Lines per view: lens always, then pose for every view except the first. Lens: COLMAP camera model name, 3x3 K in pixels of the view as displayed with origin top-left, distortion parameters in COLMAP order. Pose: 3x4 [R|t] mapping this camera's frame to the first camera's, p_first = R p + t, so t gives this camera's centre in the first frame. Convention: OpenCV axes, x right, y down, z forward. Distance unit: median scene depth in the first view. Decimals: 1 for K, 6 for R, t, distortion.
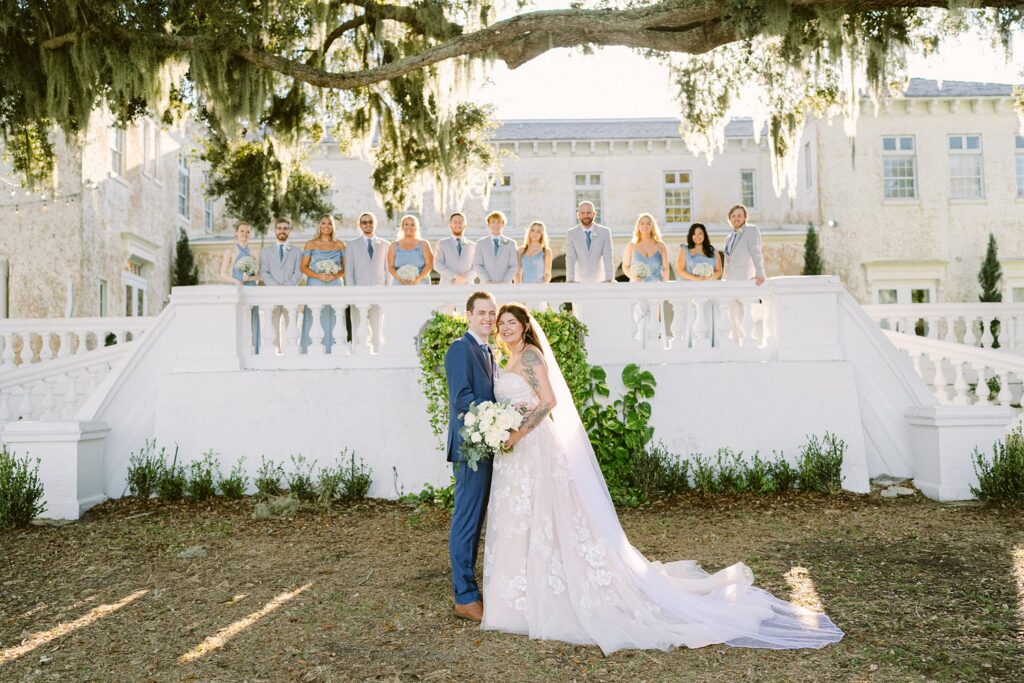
lens RADIAL K [[966.6, 0, 512.0], [0, 966.6, 341.5], [0, 0, 1]] dist [0.002338, 0.005758]
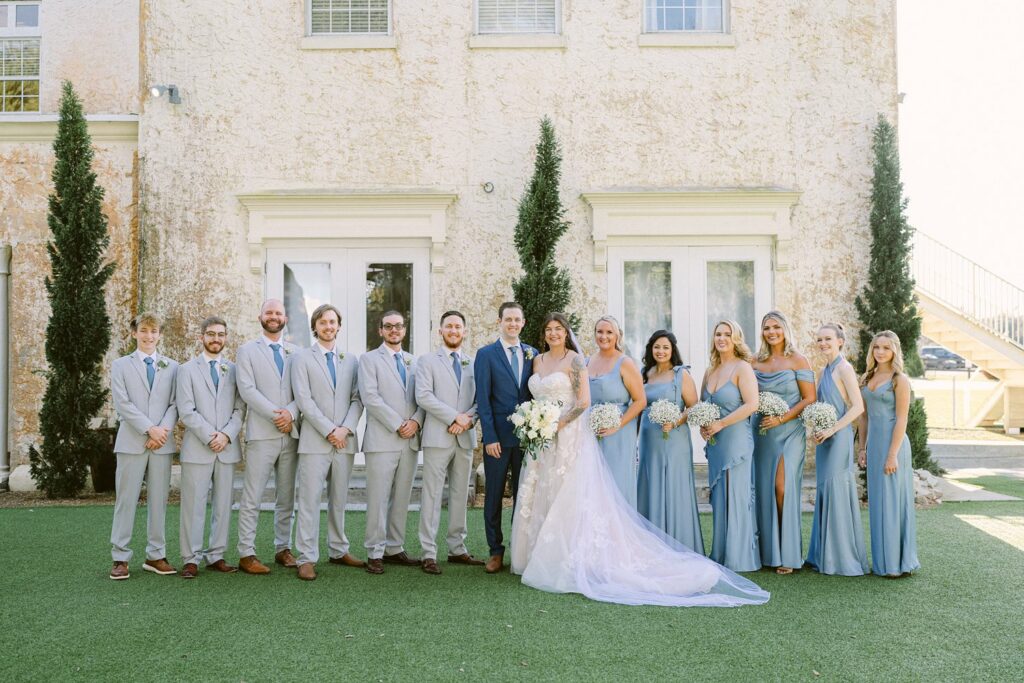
lens RADIAL K [[1048.7, 0, 512.0], [0, 1048.7, 341.5], [0, 0, 1]] dist [-0.024001, 0.000181]
pose [[0.999316, 0.015975, -0.033364, 0.960740], [-0.014946, 0.999412, 0.030851, -0.071811], [0.033837, -0.030332, 0.998967, 1.133501]]
